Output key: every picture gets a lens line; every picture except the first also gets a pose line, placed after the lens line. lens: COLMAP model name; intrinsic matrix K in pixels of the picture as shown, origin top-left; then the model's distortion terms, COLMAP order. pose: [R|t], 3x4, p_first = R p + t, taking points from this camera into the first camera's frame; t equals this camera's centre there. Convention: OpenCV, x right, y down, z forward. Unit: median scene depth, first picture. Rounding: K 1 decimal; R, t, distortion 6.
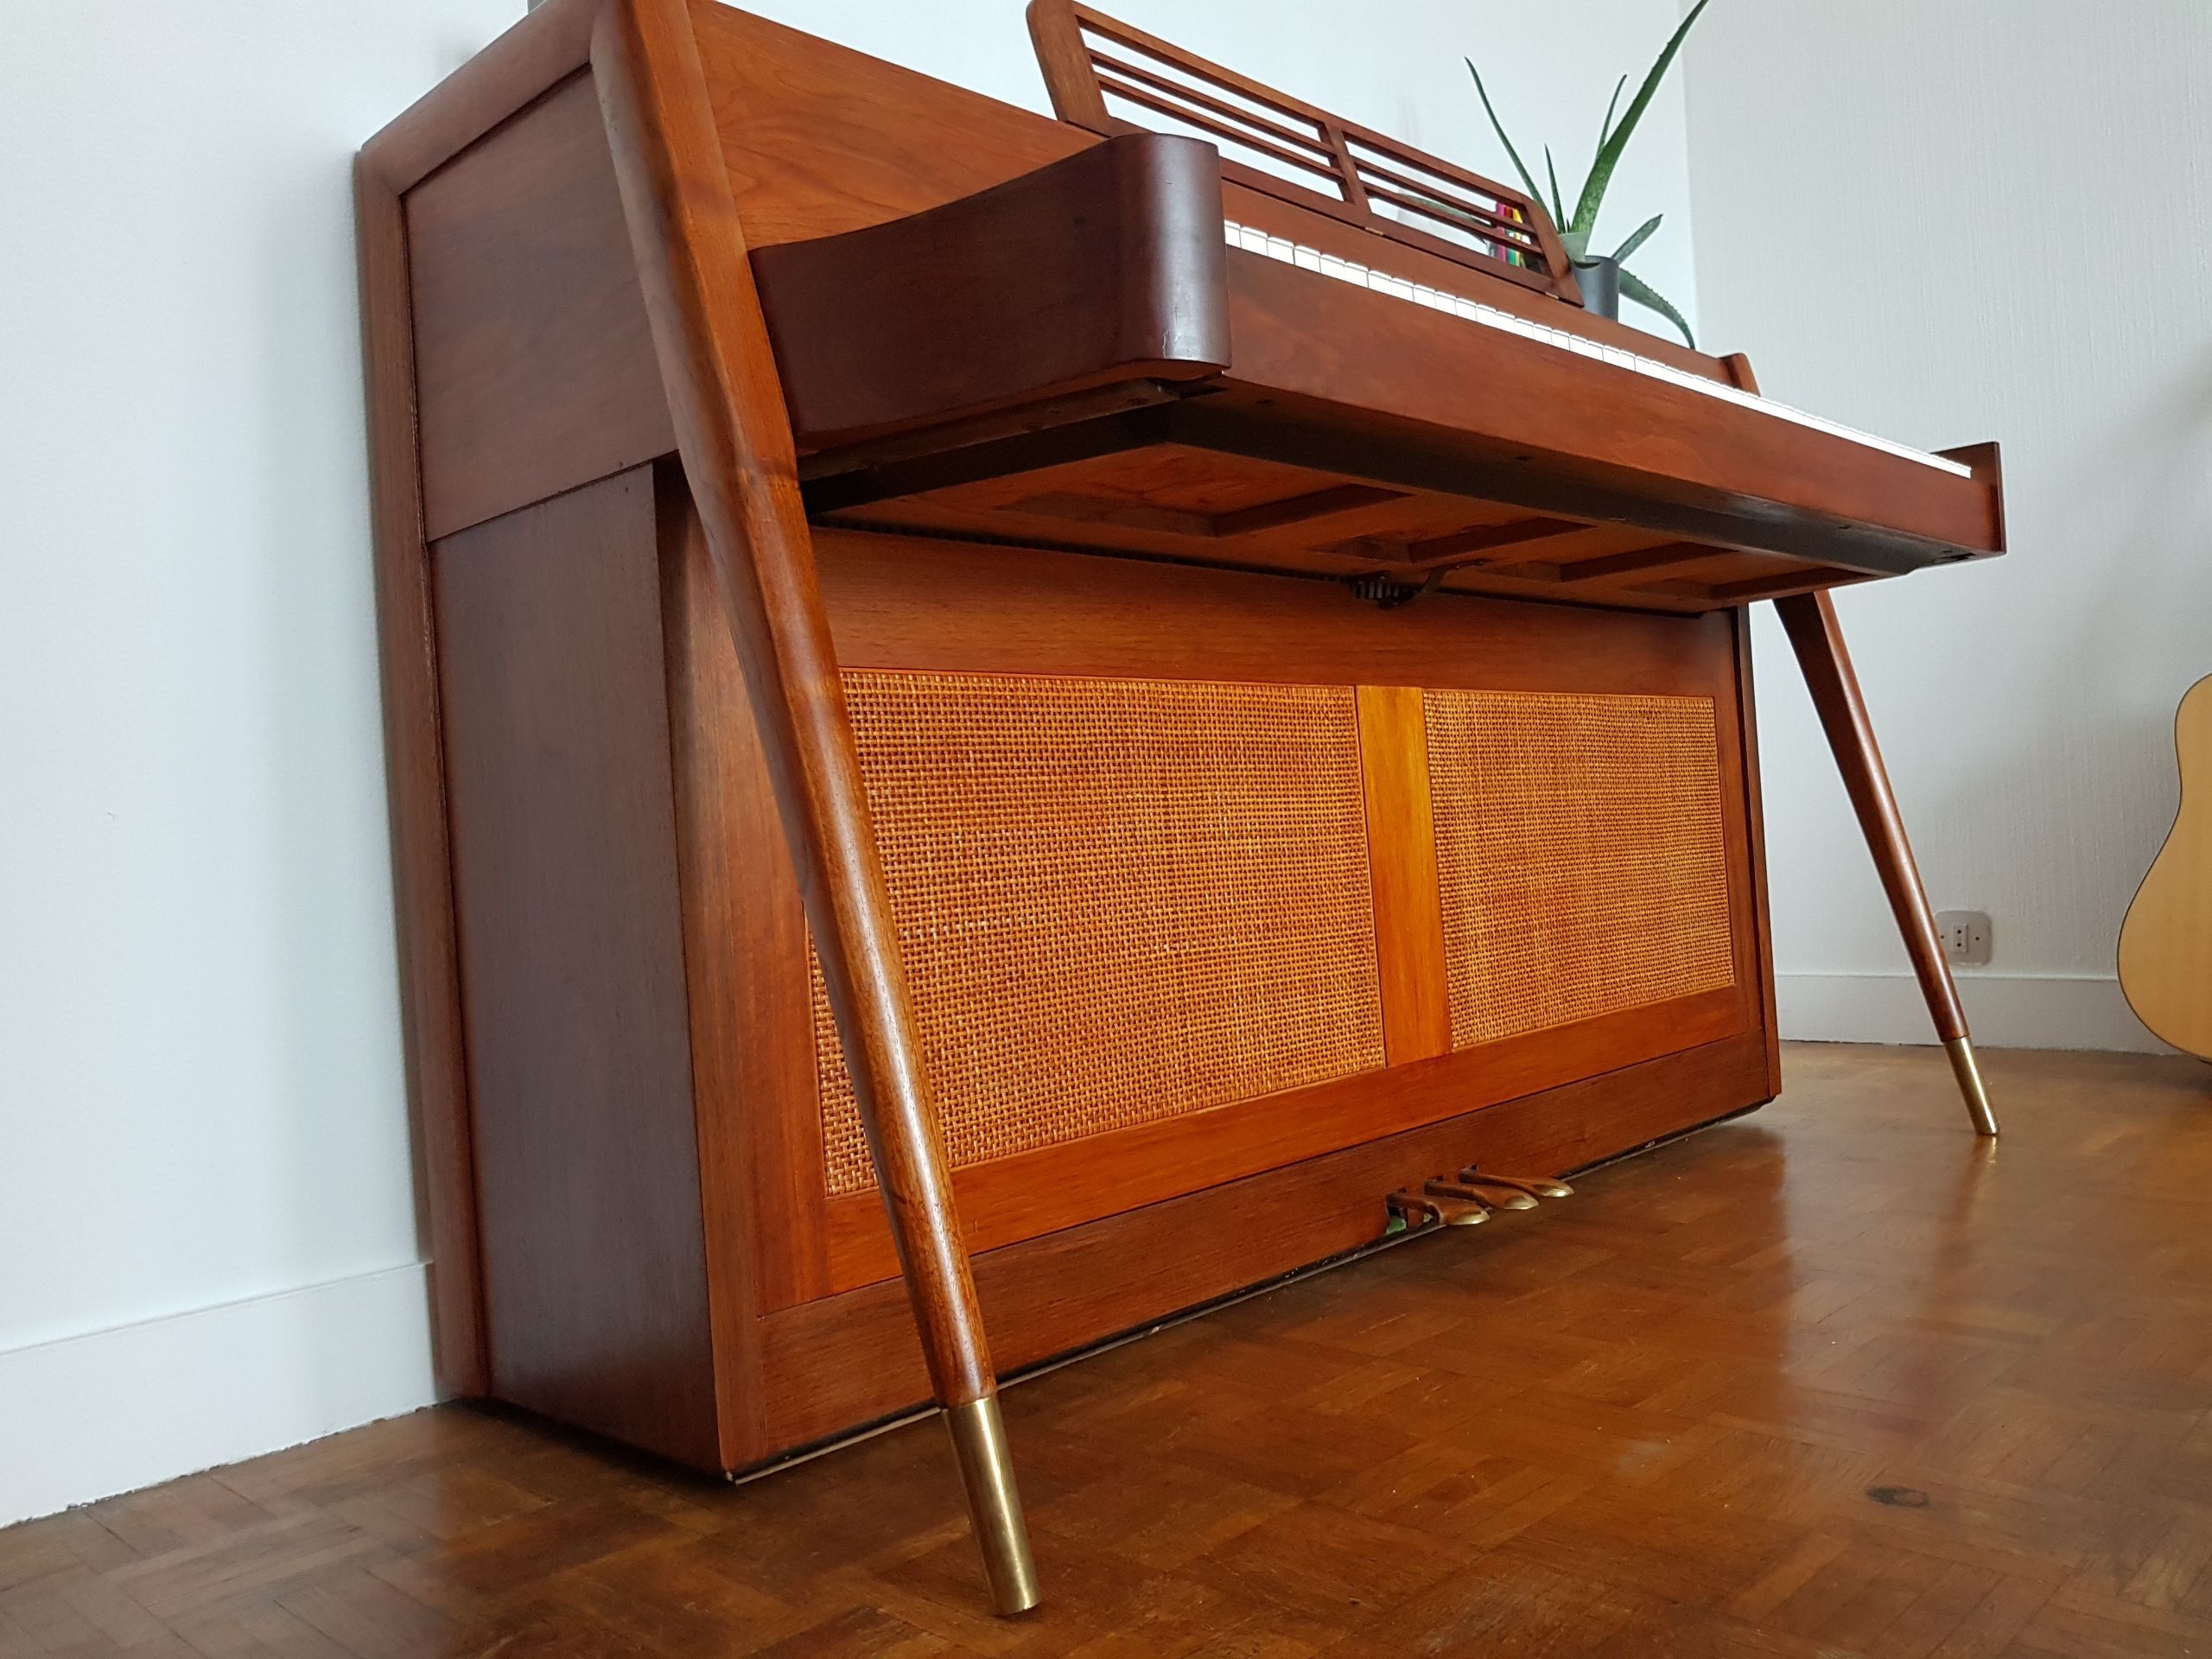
lens RADIAL K [[1722.7, 0, 1148.1], [0, 1722.7, 828.3], [0, 0, 1]] dist [-0.014341, 0.000168]
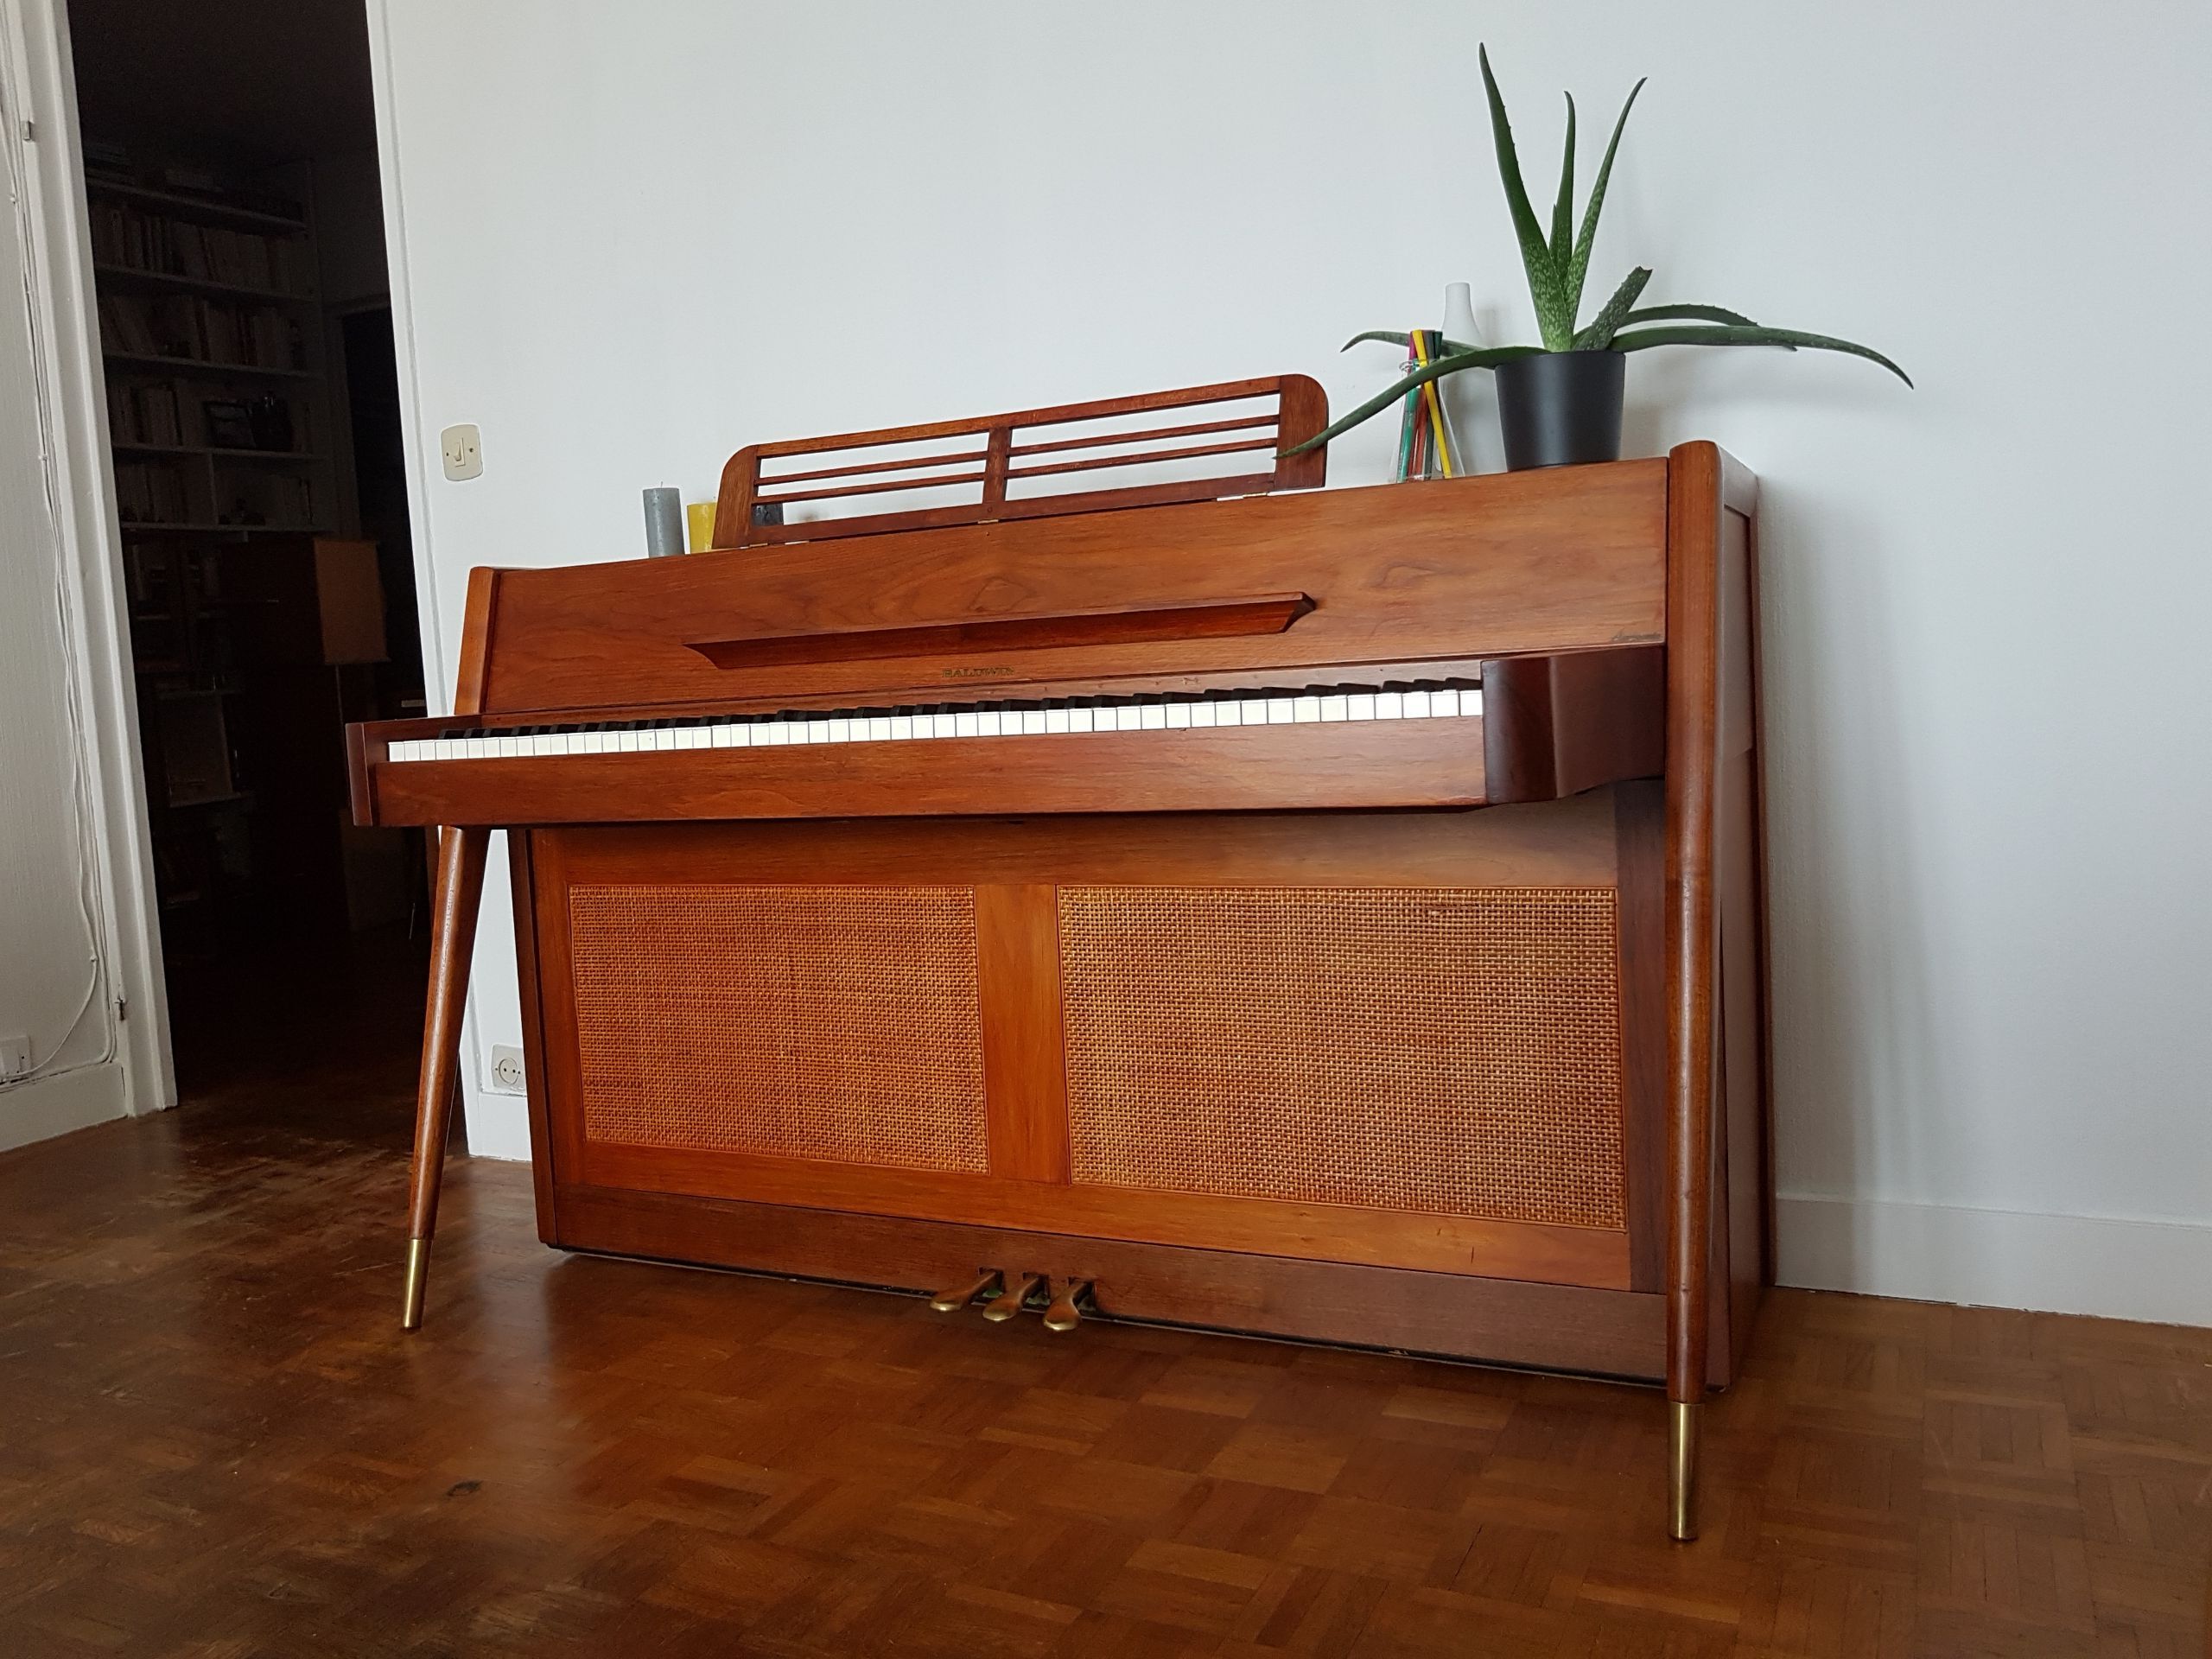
lens RADIAL K [[1752.4, 0, 1113.1], [0, 1752.4, 752.0], [0, 0, 1]] dist [-0.007552, -0.003913]
pose [[0.308256, 0.097724, -0.946271, 1.993226], [0.046394, 0.991982, 0.117558, -0.476434], [0.950171, -0.080139, 0.301251, 1.013292]]
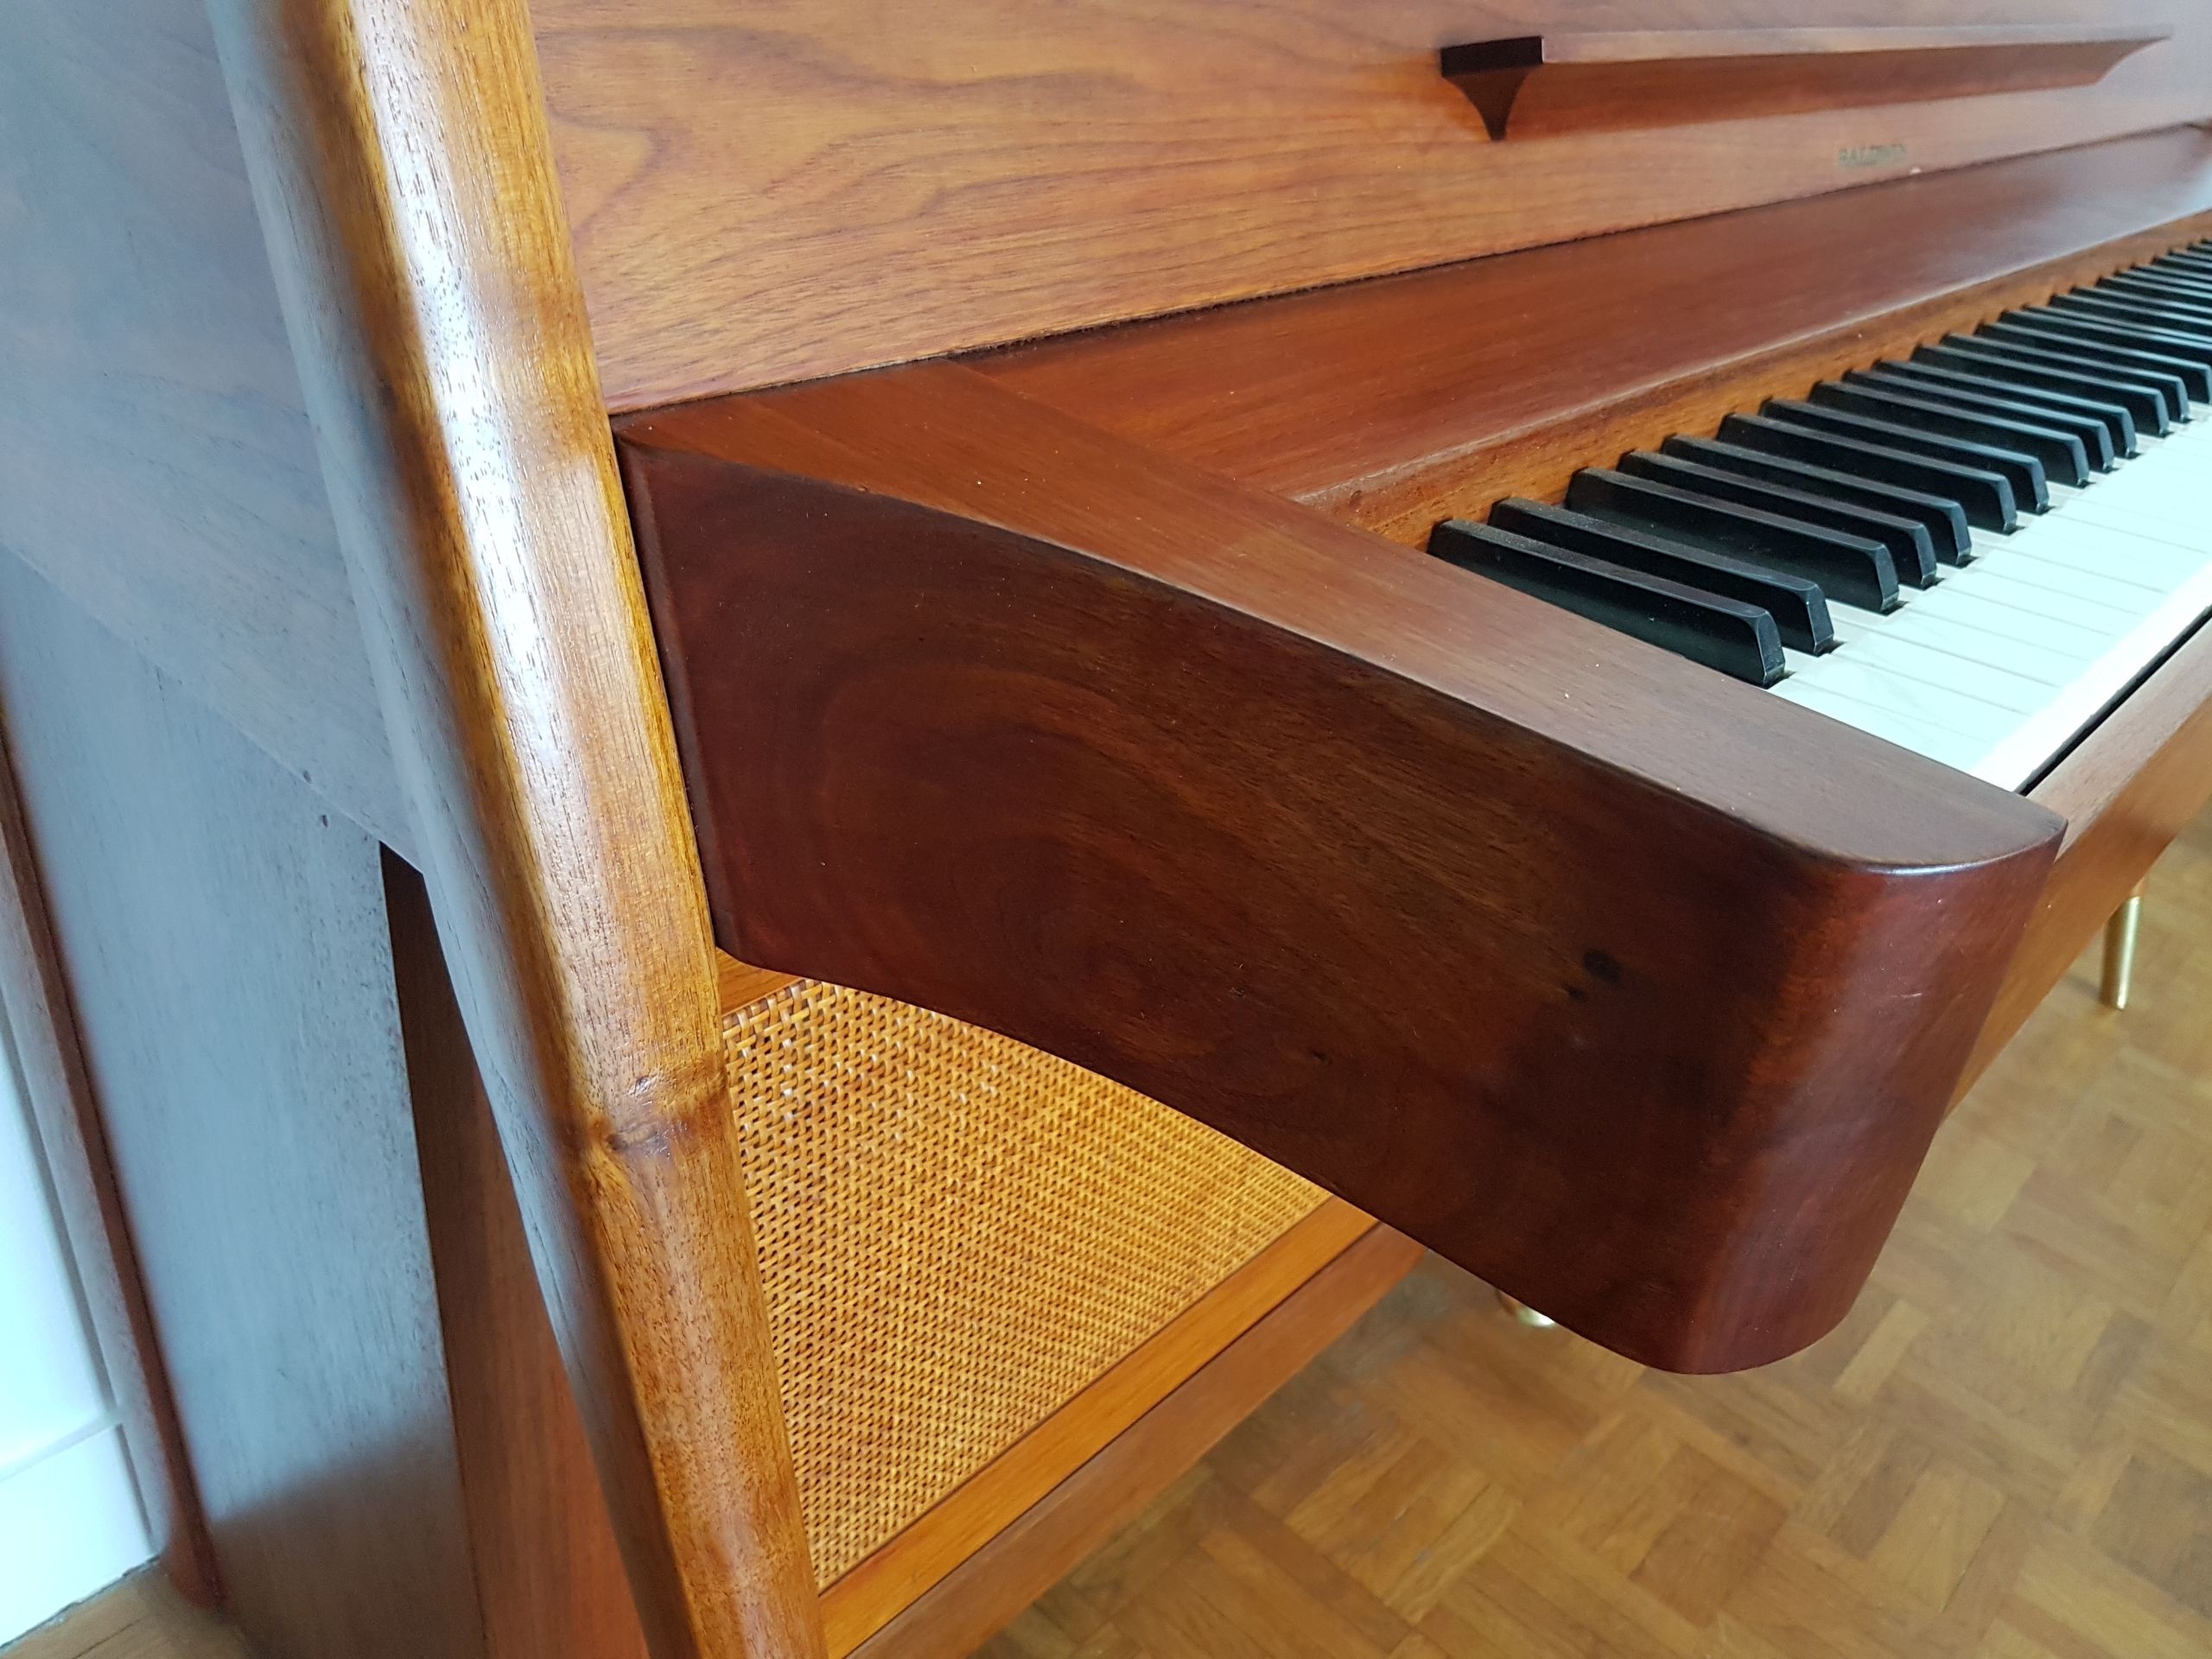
lens RADIAL K [[1717.9, 0, 1140.1], [0, 1717.9, 803.5], [0, 0, 1]] dist [0.015108, 0.005510]
pose [[0.984931, 0.124325, 0.120229, -0.148837], [-0.167379, 0.860228, 0.481655, -0.430219], [-0.043542, -0.494521, 0.868075, 0.596248]]
